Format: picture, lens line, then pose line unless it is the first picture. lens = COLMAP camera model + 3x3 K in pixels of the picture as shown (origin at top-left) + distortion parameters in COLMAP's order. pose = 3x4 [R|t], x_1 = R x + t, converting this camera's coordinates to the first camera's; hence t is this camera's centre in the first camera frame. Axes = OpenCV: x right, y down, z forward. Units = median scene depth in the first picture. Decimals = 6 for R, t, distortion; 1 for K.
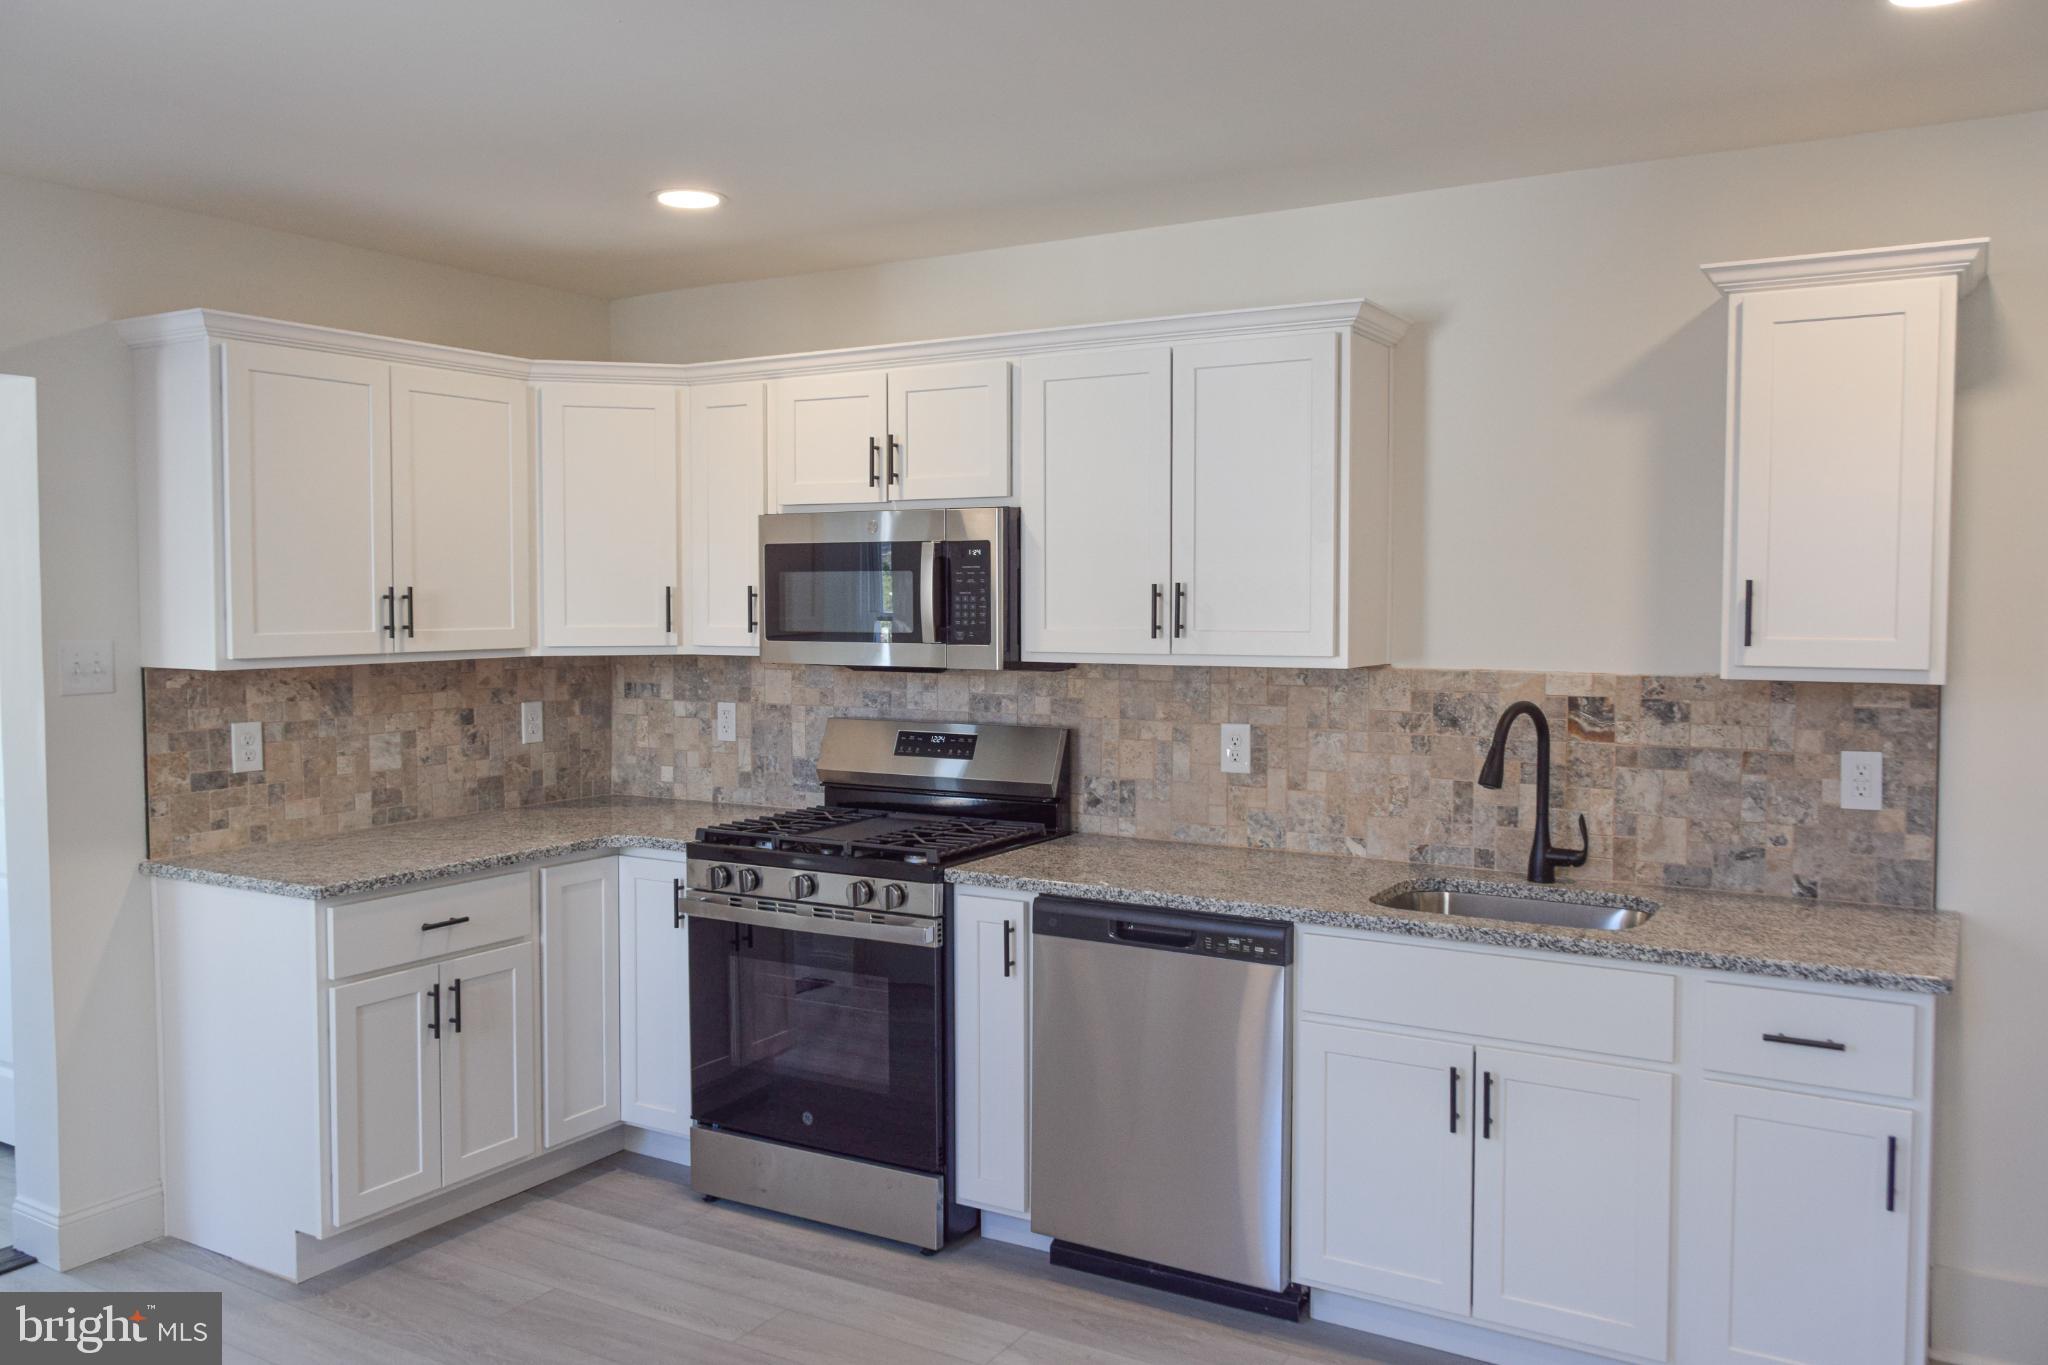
lens RADIAL K [[1589.0, 0, 1002.5], [0, 1589.0, 677.1], [0, 0, 1]] dist [0.009466, -0.010096]
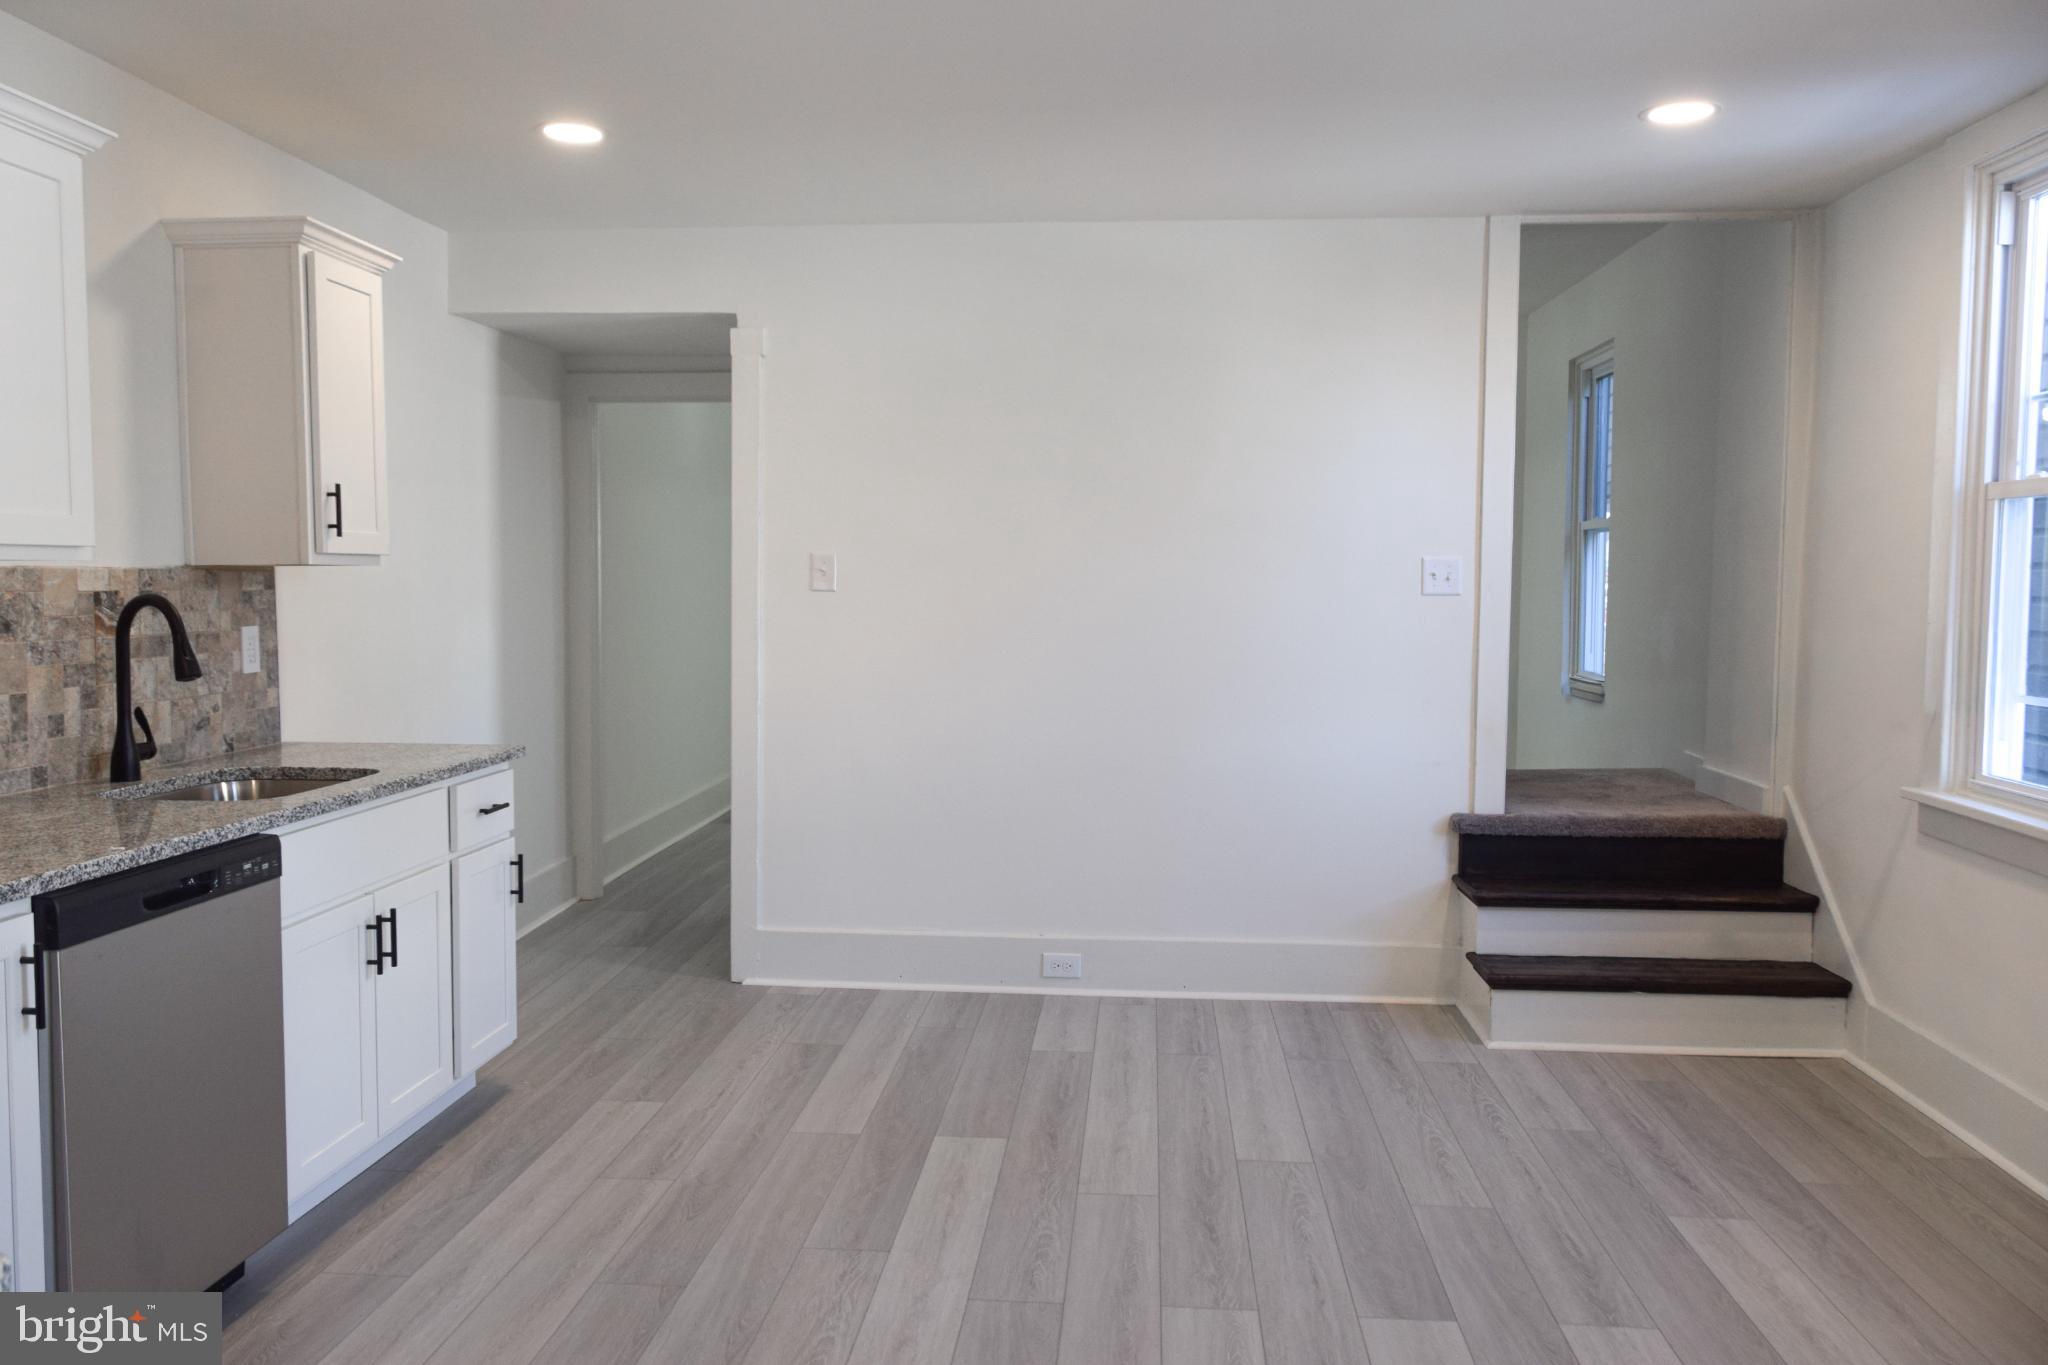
lens RADIAL K [[1589.0, 0, 1002.5], [0, 1589.0, 677.1], [0, 0, 1]] dist [0.009466, -0.010096]
pose [[-0.442933, -0.057488, 0.894710, -0.794277], [0.044741, 0.995281, 0.086100, 0.005463], [-0.895438, 0.078167, -0.438271, 0.973488]]
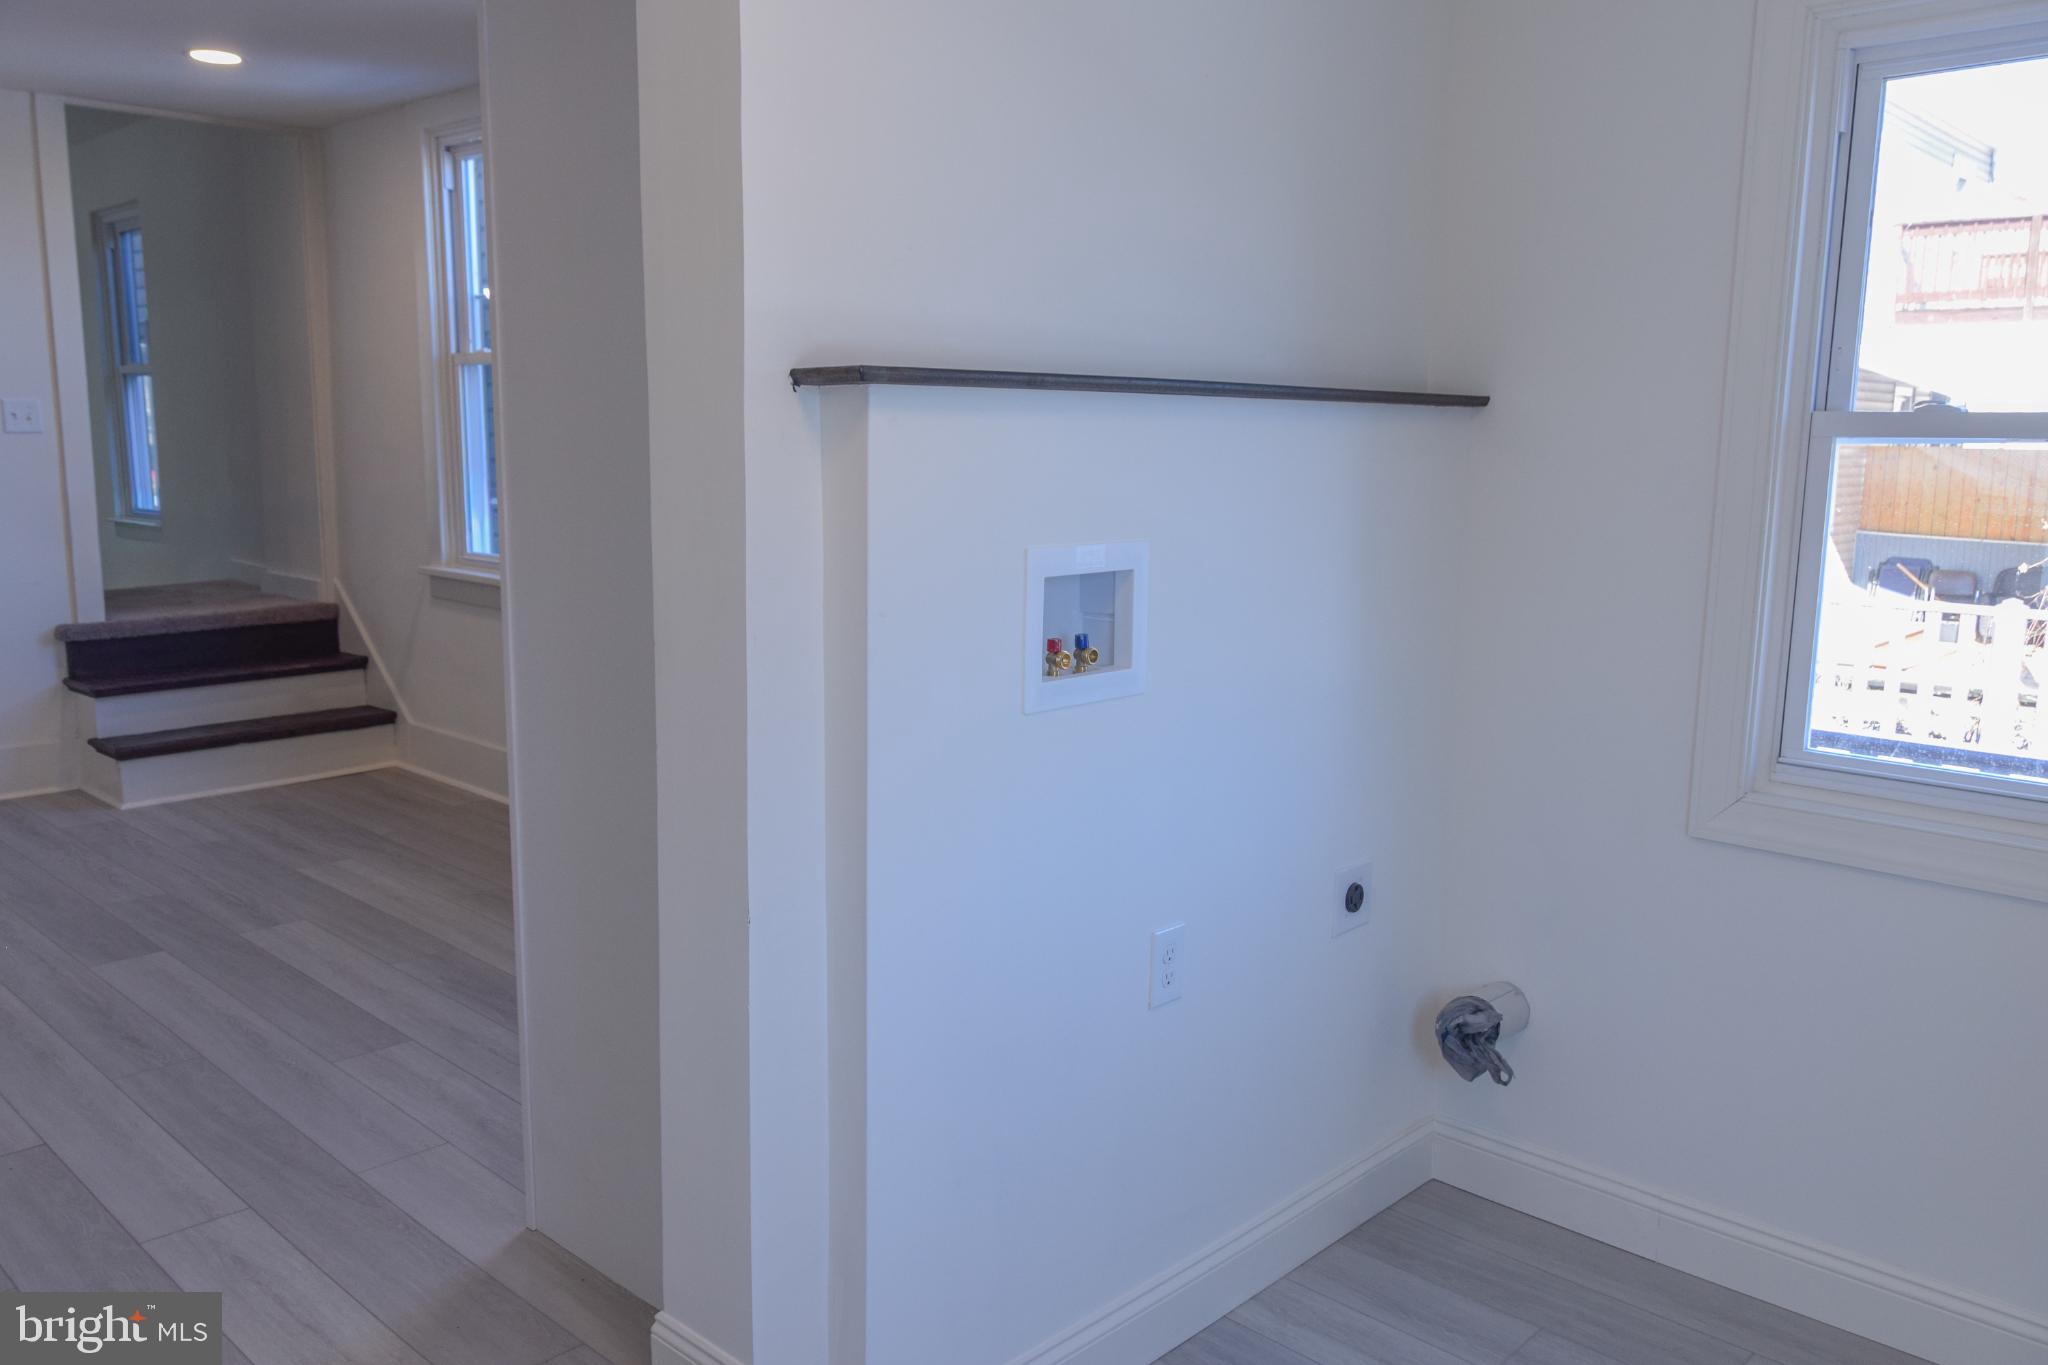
lens RADIAL K [[1580.6, 0, 1024.0], [0, 1580.6, 682.5], [0, 0, 1]] dist [0.026604, -0.051639]
pose [[-0.975535, -0.041956, 0.215806, -1.073259], [0.004480, 0.977623, 0.210316, -0.016221], [-0.219800, 0.206138, -0.953517, 1.415301]]
